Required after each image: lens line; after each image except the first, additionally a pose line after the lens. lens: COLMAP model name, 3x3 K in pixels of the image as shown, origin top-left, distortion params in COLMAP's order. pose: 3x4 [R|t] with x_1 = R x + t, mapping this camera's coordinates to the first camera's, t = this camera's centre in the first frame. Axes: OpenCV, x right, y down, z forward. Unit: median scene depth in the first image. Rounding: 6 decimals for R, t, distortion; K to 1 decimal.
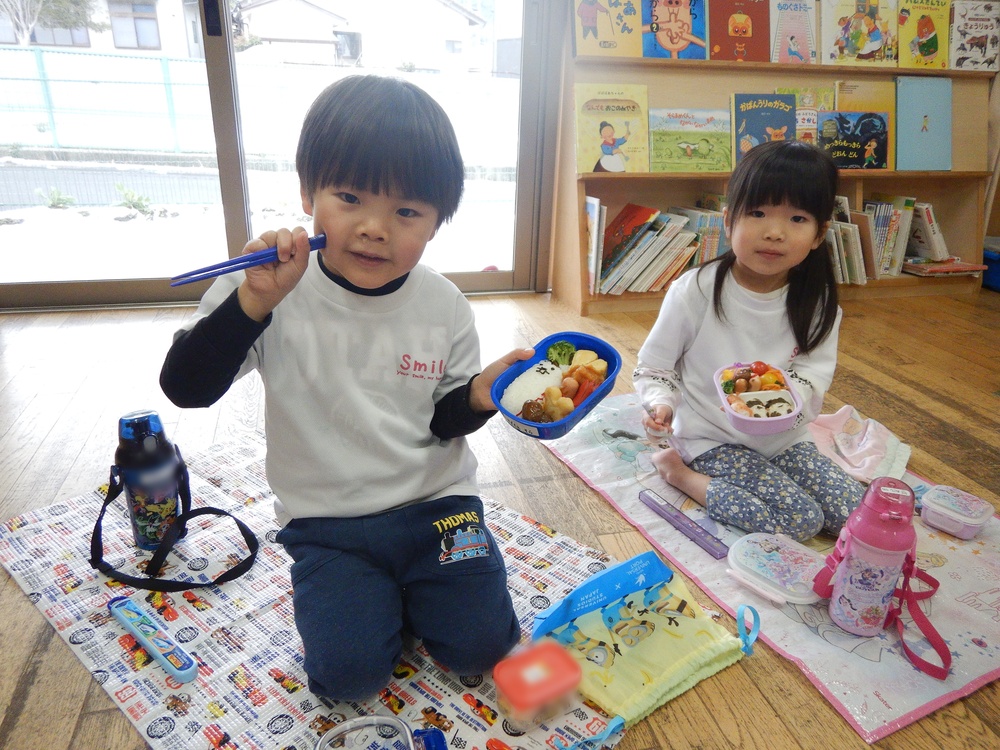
lens RADIAL K [[705.6, 0, 496.5], [0, 705.6, 380.2], [0, 0, 1]] dist [0.005072, -0.007552]
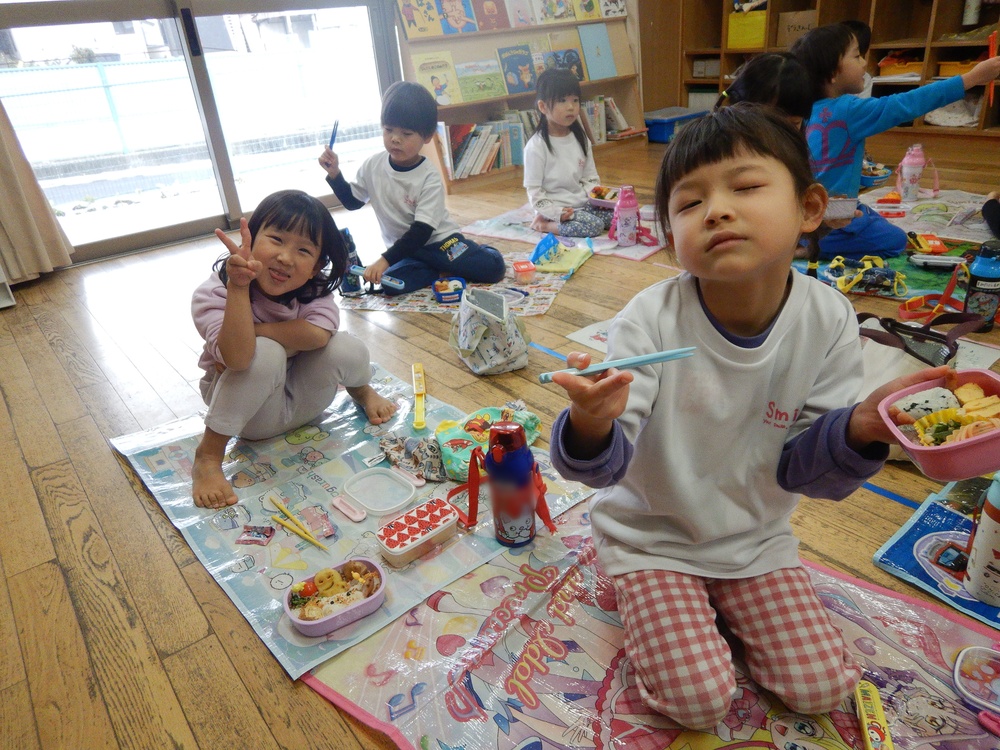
lens RADIAL K [[705.6, 0, 504.3], [0, 705.6, 372.4], [0, 0, 1]] dist [0.005072, -0.007552]
pose [[0.908458, -0.272809, 0.316670, -0.394804], [0.255505, 0.962049, 0.095810, 0.183350], [-0.330790, -0.006128, 0.943685, -0.609160]]
